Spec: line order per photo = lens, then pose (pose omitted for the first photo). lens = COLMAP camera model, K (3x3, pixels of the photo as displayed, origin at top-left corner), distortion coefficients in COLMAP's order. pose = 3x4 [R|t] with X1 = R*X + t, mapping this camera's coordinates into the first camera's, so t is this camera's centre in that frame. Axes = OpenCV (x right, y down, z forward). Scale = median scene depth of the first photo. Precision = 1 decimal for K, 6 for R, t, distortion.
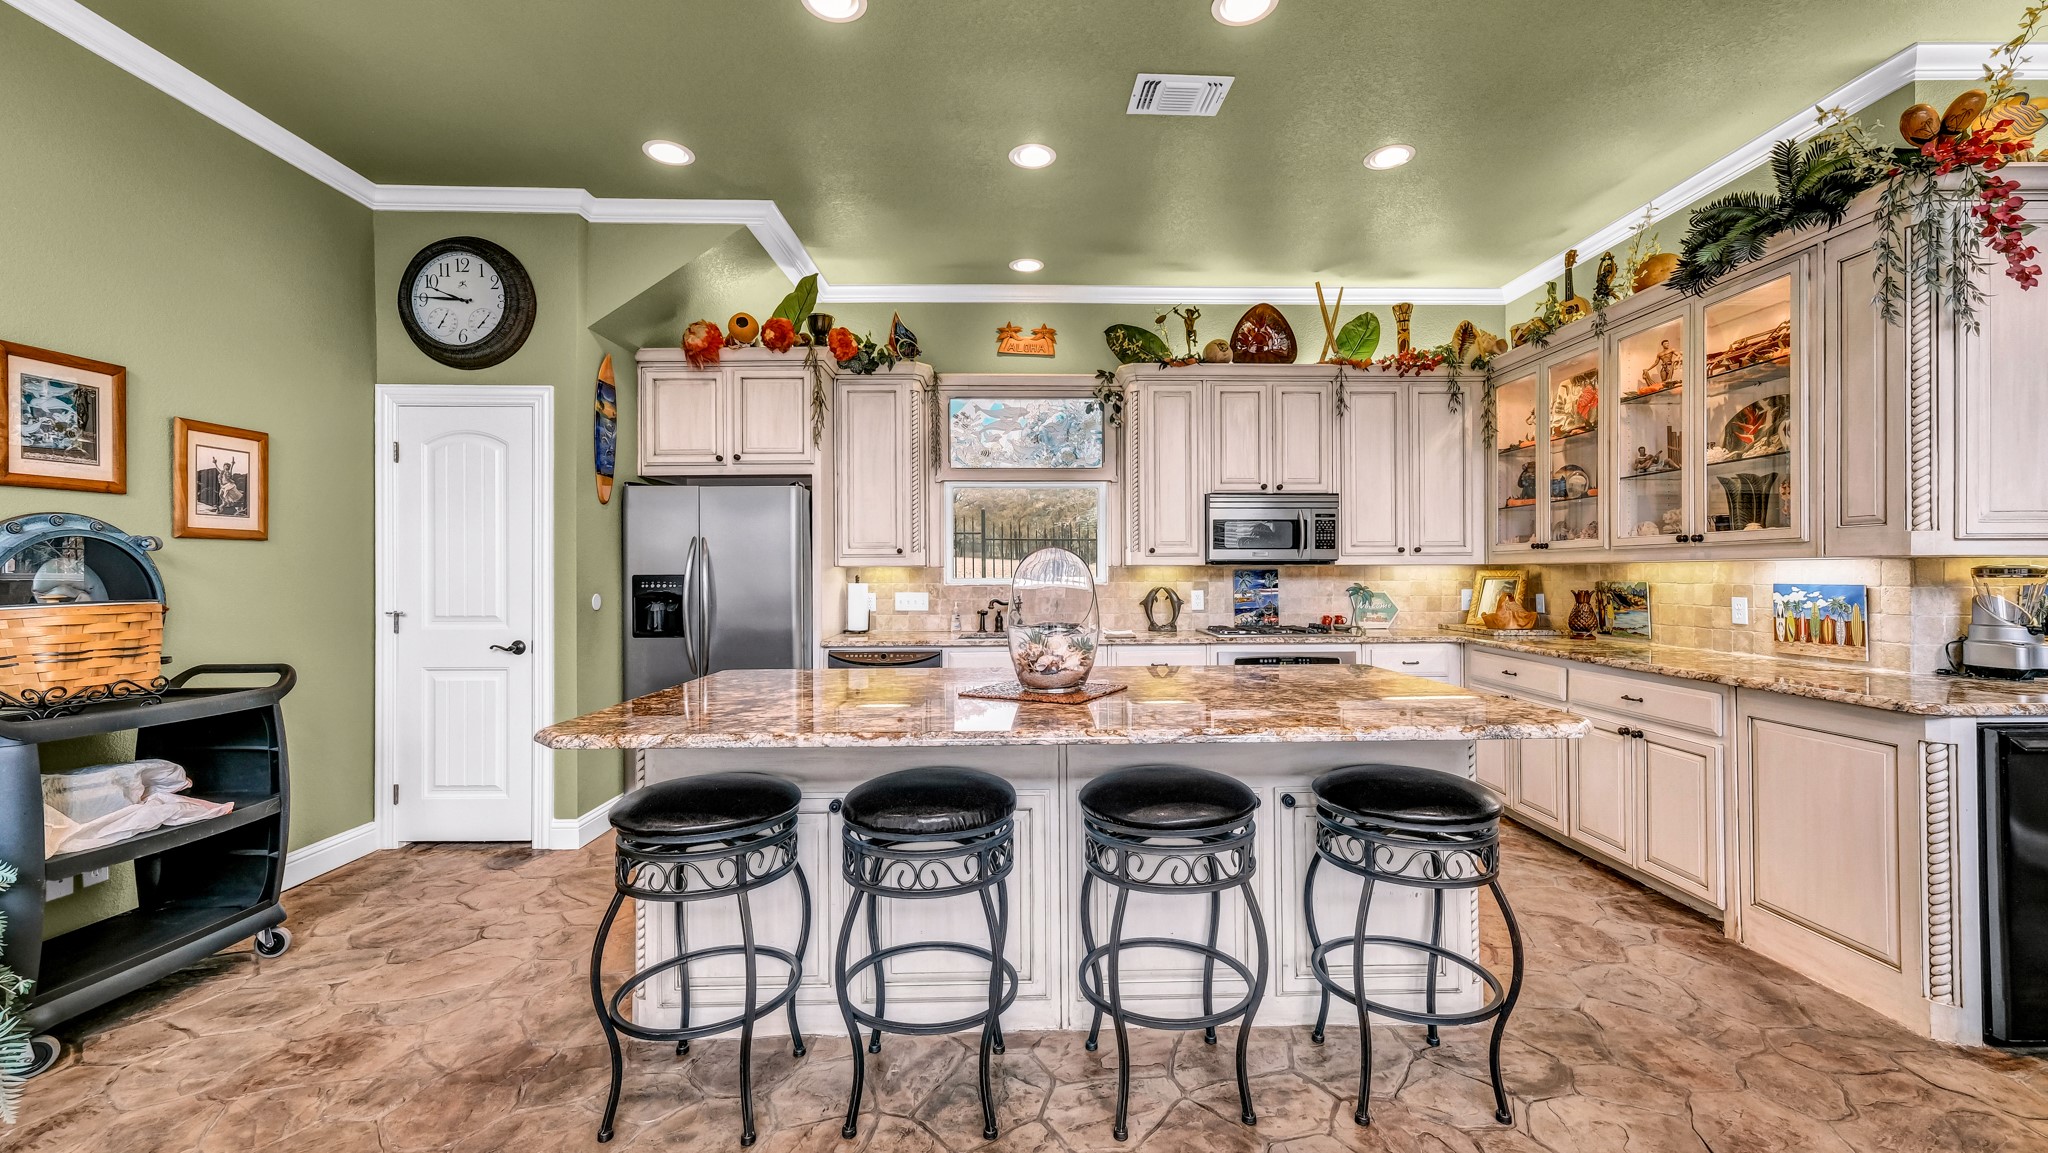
lens RADIAL K [[809.5, 0, 1034.7], [0, 809.5, 571.1], [0, 0, 1]] dist [0.003729, 0.000818]
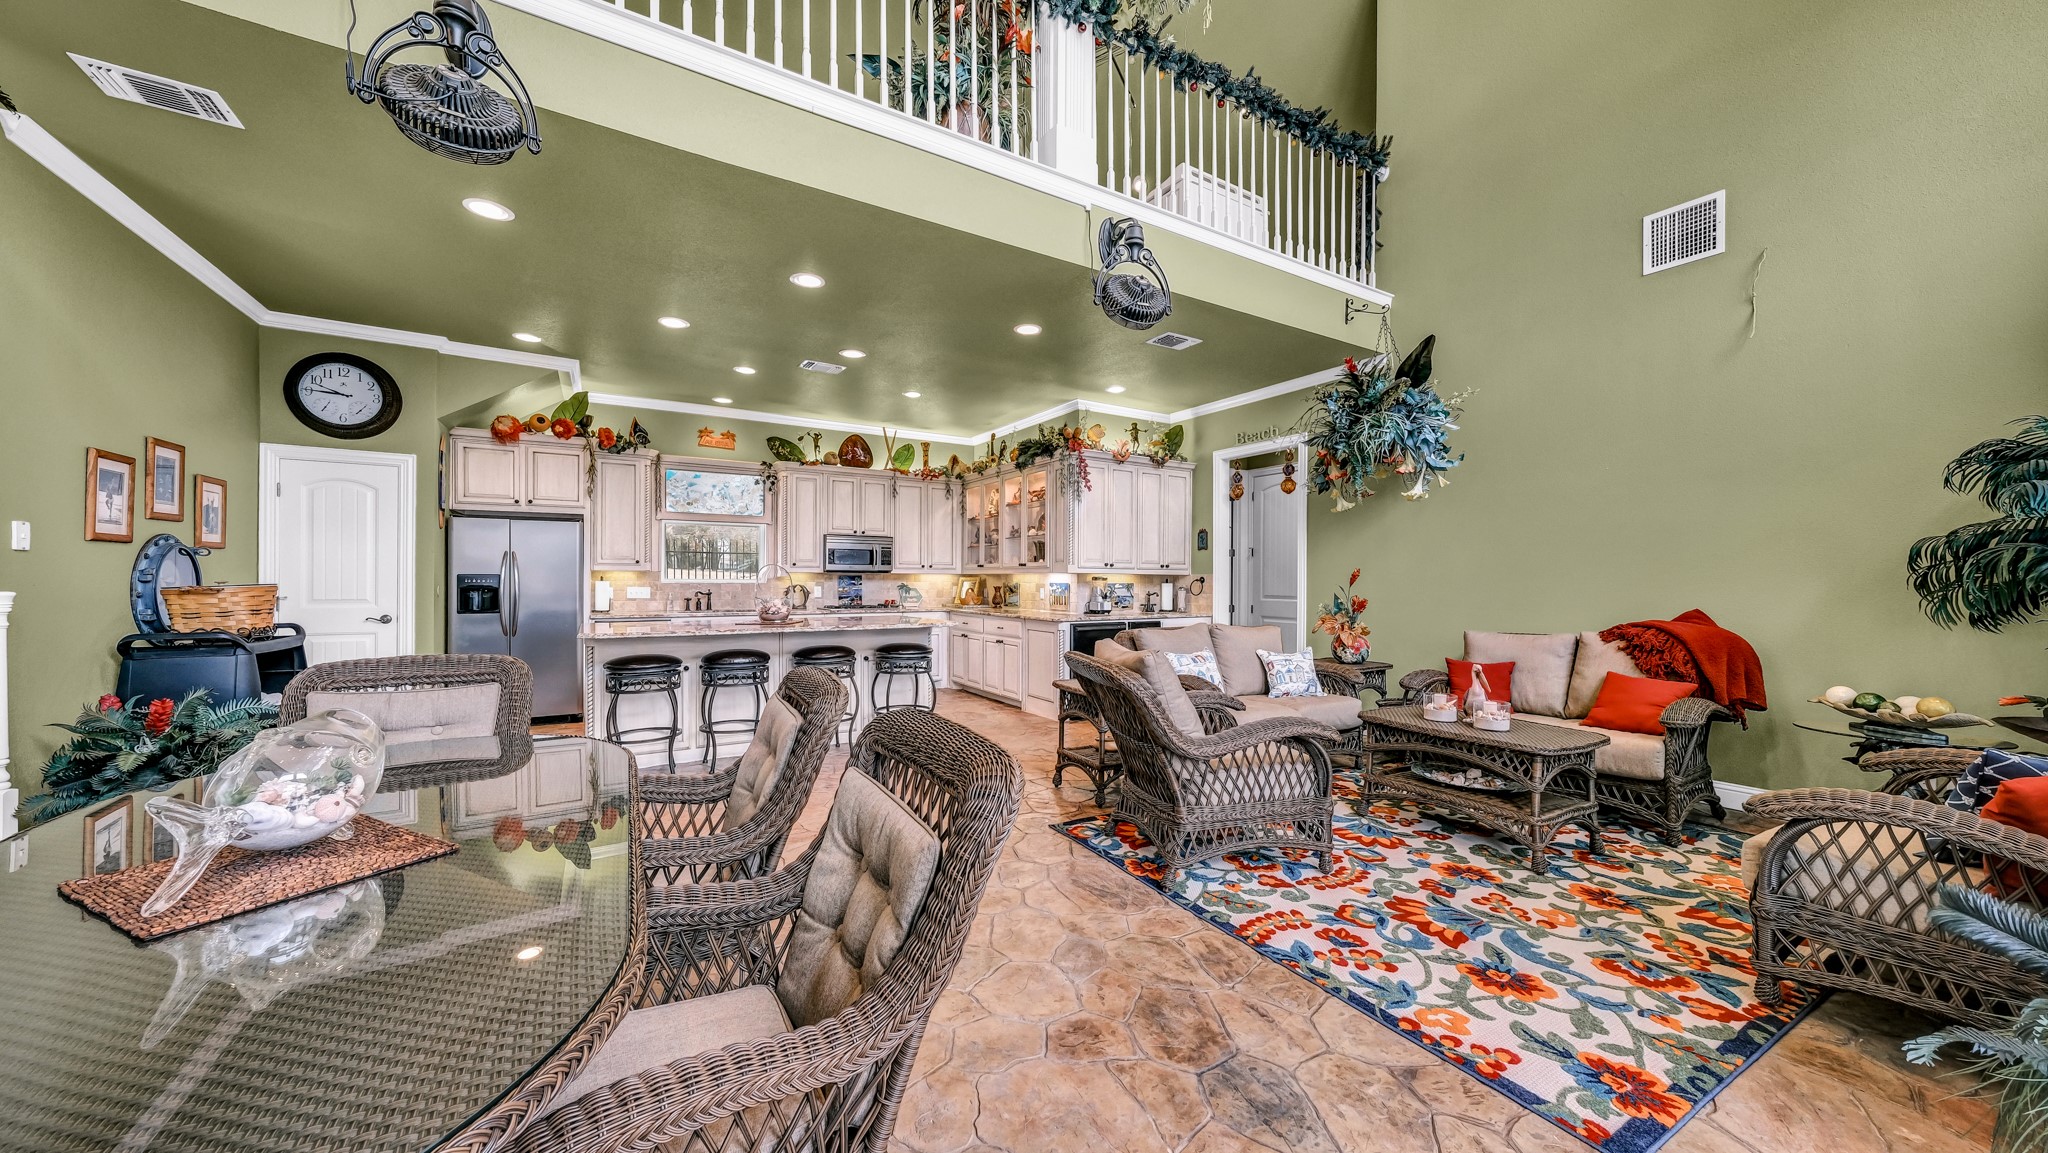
lens RADIAL K [[706.9, 0, 1034.3], [0, 706.9, 577.2], [0, 0, 1]] dist [0.001036, -0.000030]
pose [[0.860812, 0.009605, 0.508833, -0.205423], [-0.009297, 0.999952, -0.003147, 0.003936], [-0.508838, -0.002021, 0.860860, -0.664637]]
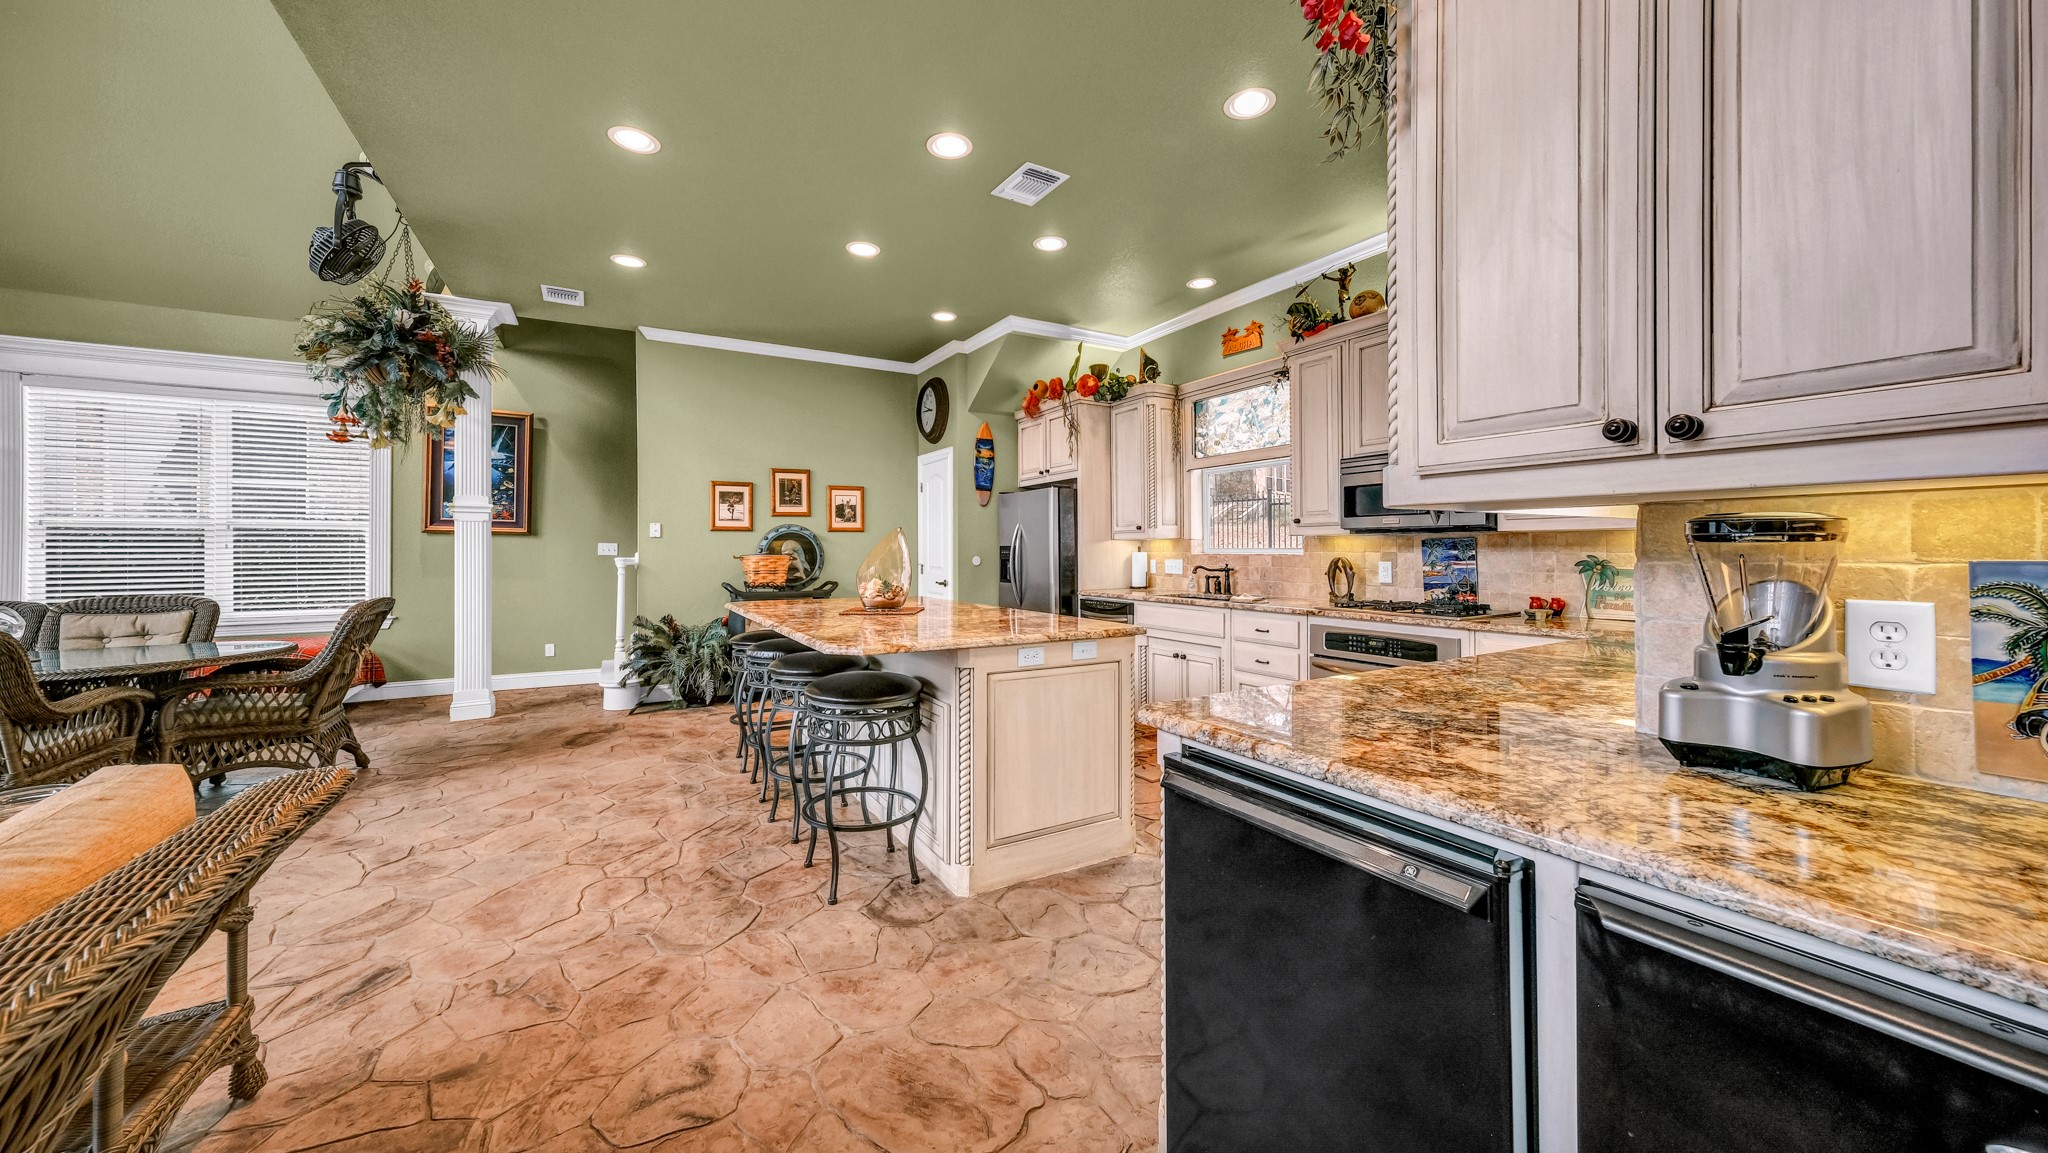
lens RADIAL K [[706.9, 0, 1019.5], [0, 706.9, 548.8], [0, 0, 1]] dist [0.001036, -0.000030]
pose [[0.489020, 0.001294, -0.872271, 0.759405], [0.003877, 0.999986, 0.003657, 0.004996], [0.872264, -0.005170, 0.489008, 0.263633]]
